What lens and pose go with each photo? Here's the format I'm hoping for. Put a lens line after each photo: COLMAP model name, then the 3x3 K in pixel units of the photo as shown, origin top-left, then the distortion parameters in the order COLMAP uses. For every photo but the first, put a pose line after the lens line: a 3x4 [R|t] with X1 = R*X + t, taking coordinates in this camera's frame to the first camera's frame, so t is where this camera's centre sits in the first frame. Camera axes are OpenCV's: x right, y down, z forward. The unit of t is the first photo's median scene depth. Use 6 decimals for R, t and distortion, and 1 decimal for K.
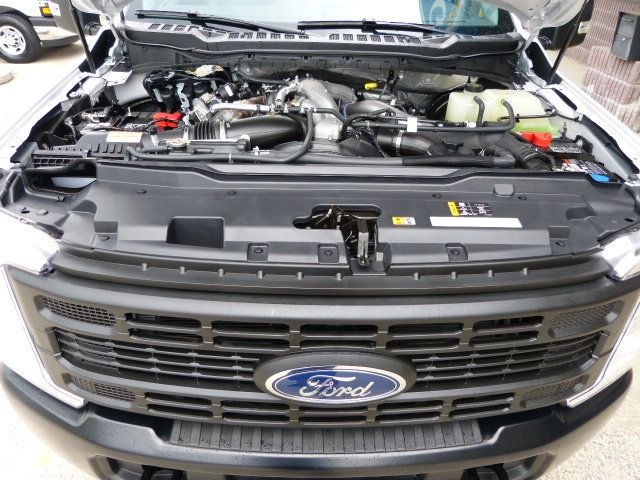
lens RADIAL K [[478.6, 0, 318.9], [0, 478.6, 243.9], [0, 0, 1]] dist [-0.040896, 0.029497]
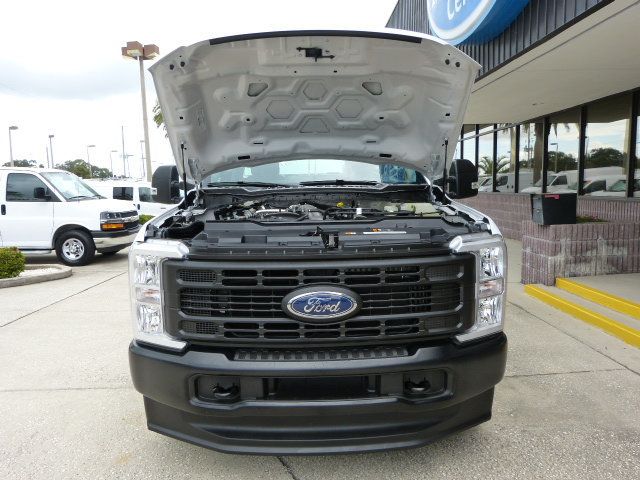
lens RADIAL K [[478.6, 0, 318.9], [0, 478.6, 243.9], [0, 0, 1]] dist [-0.040896, 0.029497]
pose [[0.998839, -0.048044, -0.003609, 0.040147], [0.041779, 0.901024, -0.431753, 0.887579], [0.023995, 0.431101, 0.901985, -0.887051]]
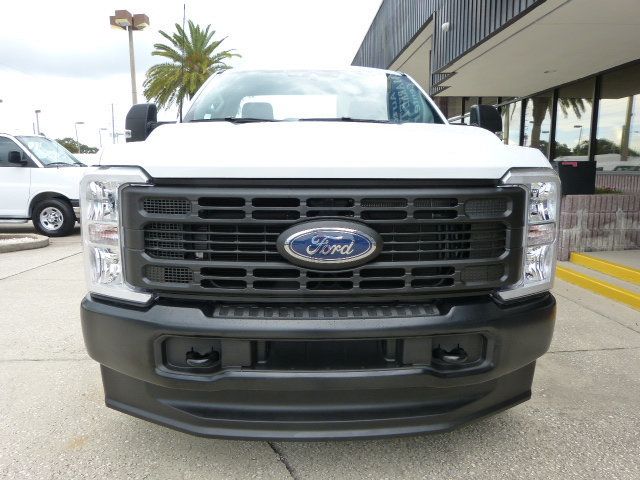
lens RADIAL K [[478.6, 0, 318.9], [0, 478.6, 243.9], [0, 0, 1]] dist [-0.040896, 0.029497]
pose [[0.999453, -0.030535, 0.012731, -0.018952], [0.033075, 0.914460, -0.403322, 0.862624], [0.000674, 0.403522, 0.914970, -0.383372]]
